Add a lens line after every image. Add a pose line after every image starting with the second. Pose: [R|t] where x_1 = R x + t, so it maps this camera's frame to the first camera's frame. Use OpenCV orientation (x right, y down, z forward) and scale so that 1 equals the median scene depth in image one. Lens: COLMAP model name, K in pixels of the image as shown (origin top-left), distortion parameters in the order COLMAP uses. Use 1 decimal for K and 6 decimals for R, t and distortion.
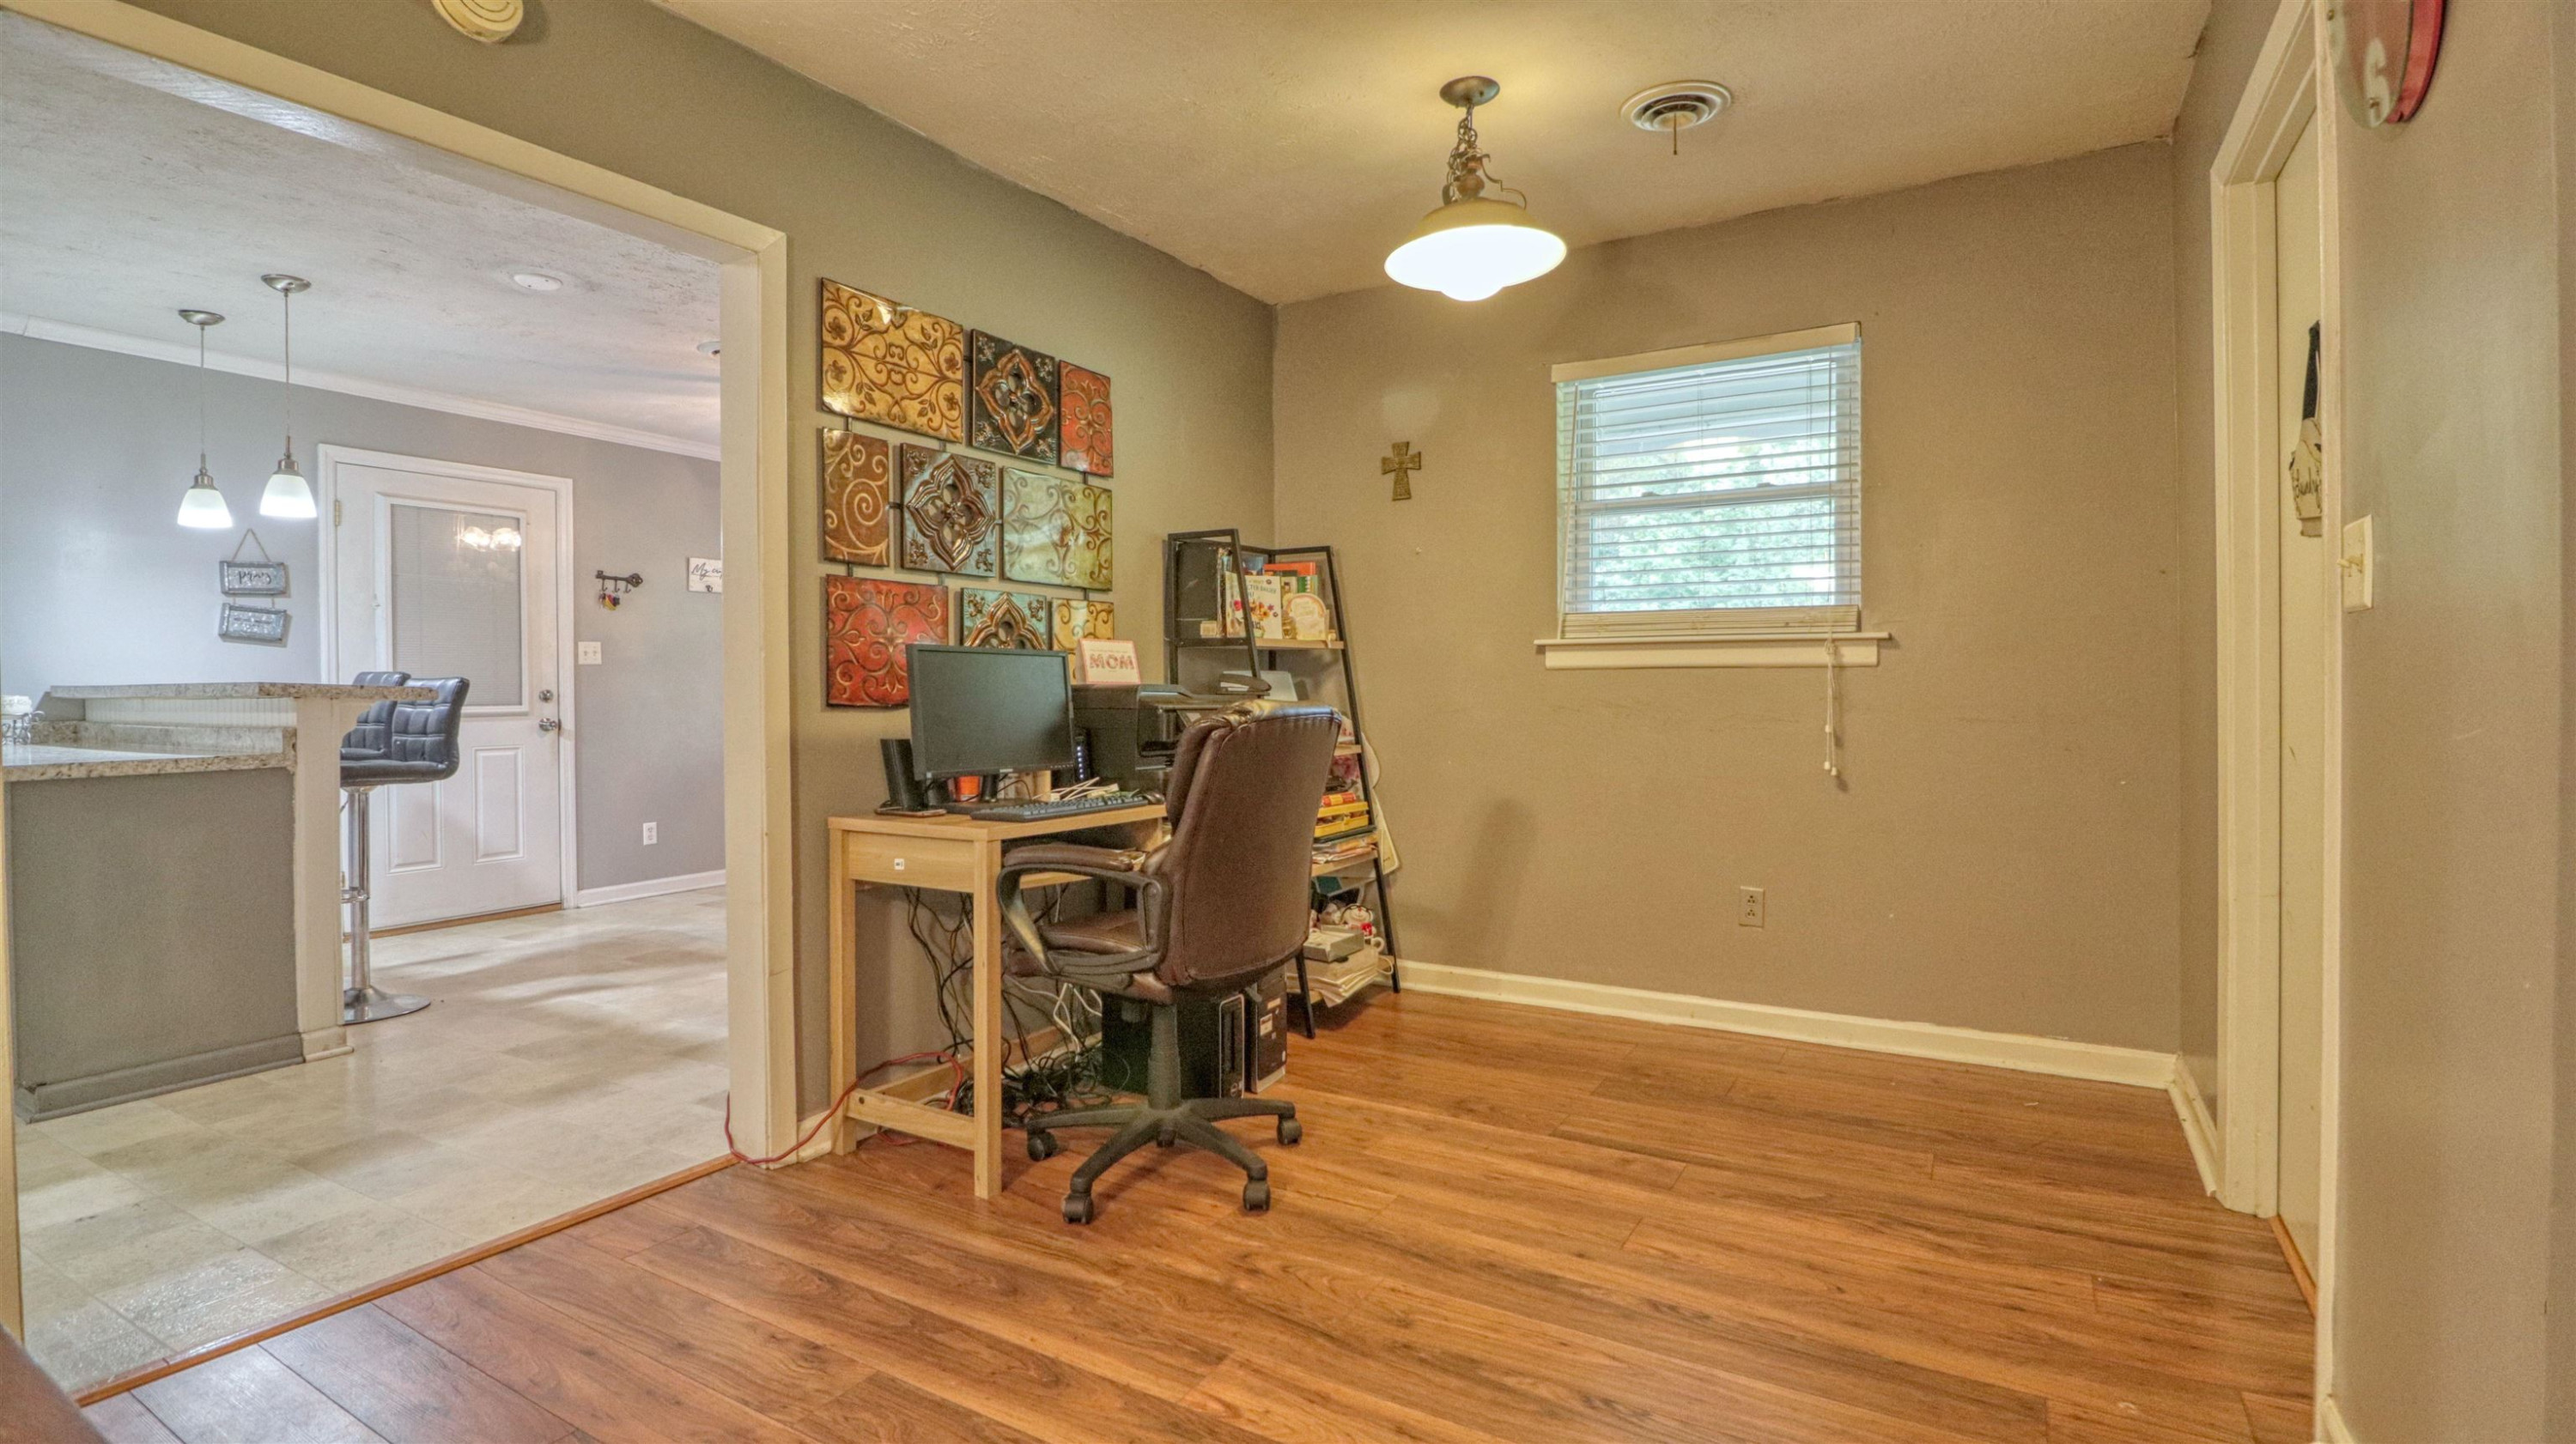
lens RADIAL K [[1187.6, 0, 1298.1], [0, 1187.6, 698.3], [0, 0, 1]] dist [-0.003605, -0.011747]
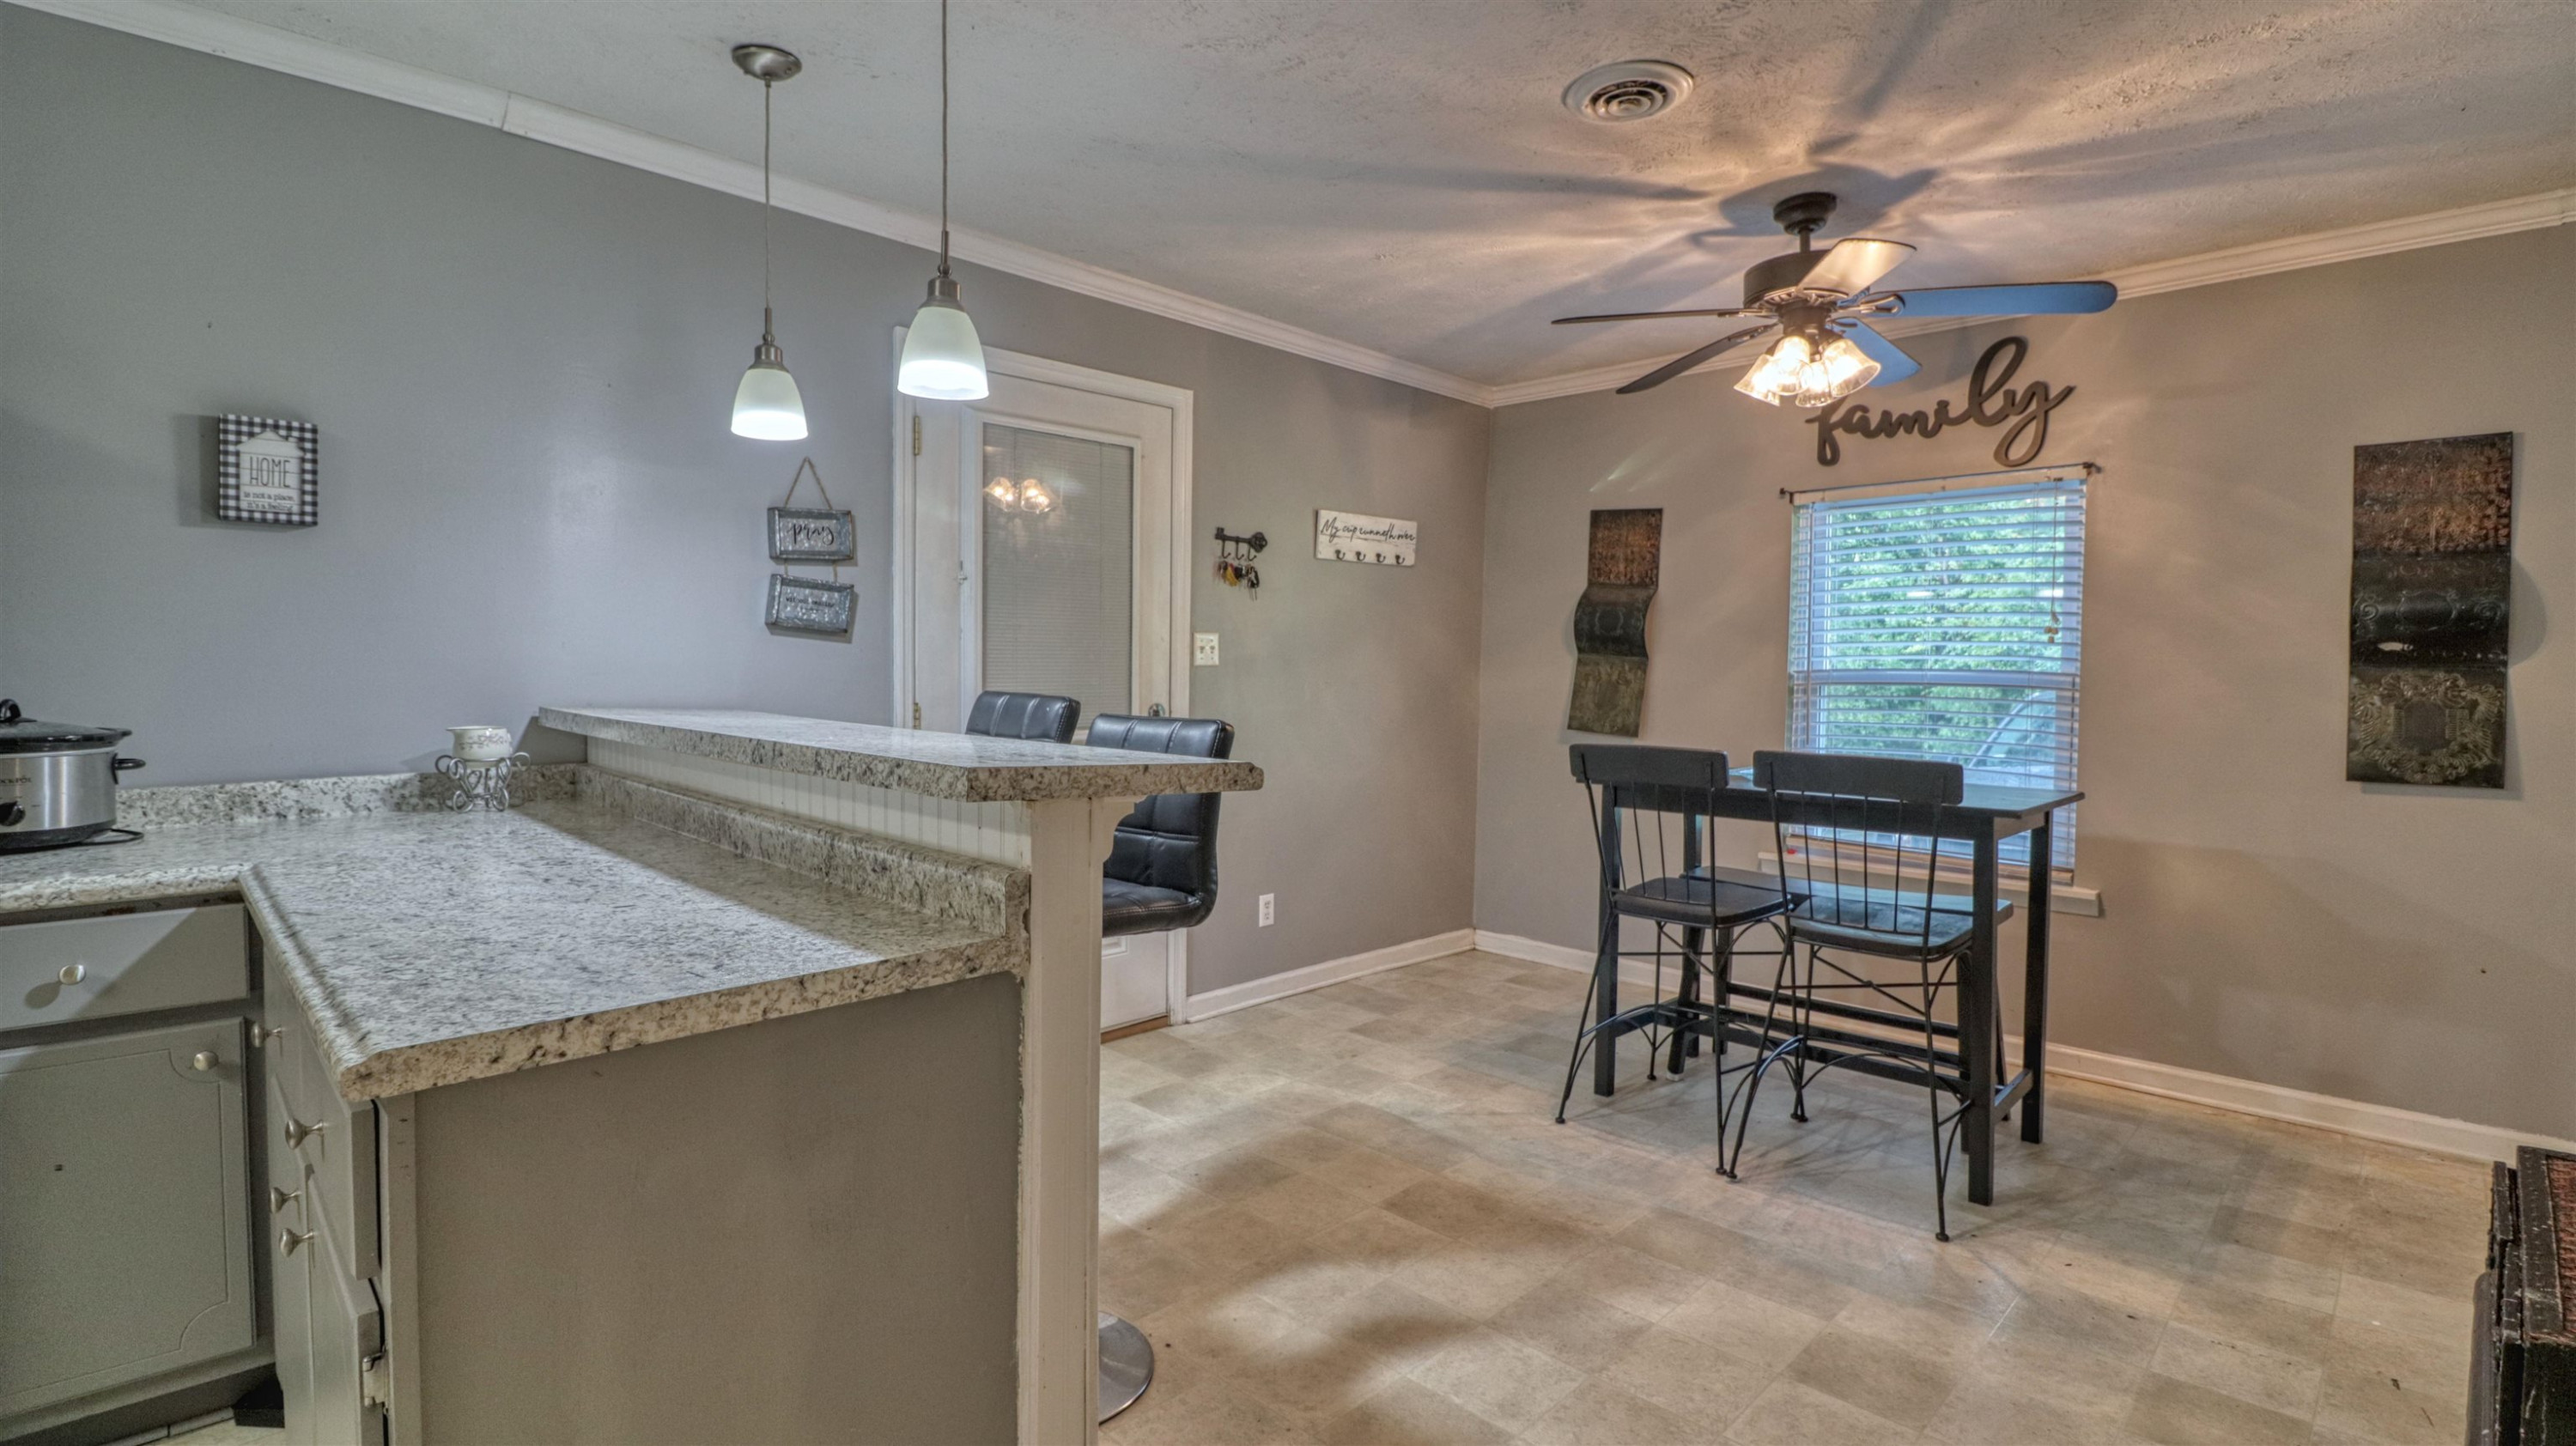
lens RADIAL K [[1187.7, 0, 1298.1], [0, 1187.7, 699.3], [0, 0, 1]] dist [-0.003605, -0.011747]
pose [[0.966416, 0.025506, -0.255714, -0.448061], [-0.019938, 0.999505, 0.024343, -0.032681], [0.256208, -0.018427, 0.966446, 0.426110]]
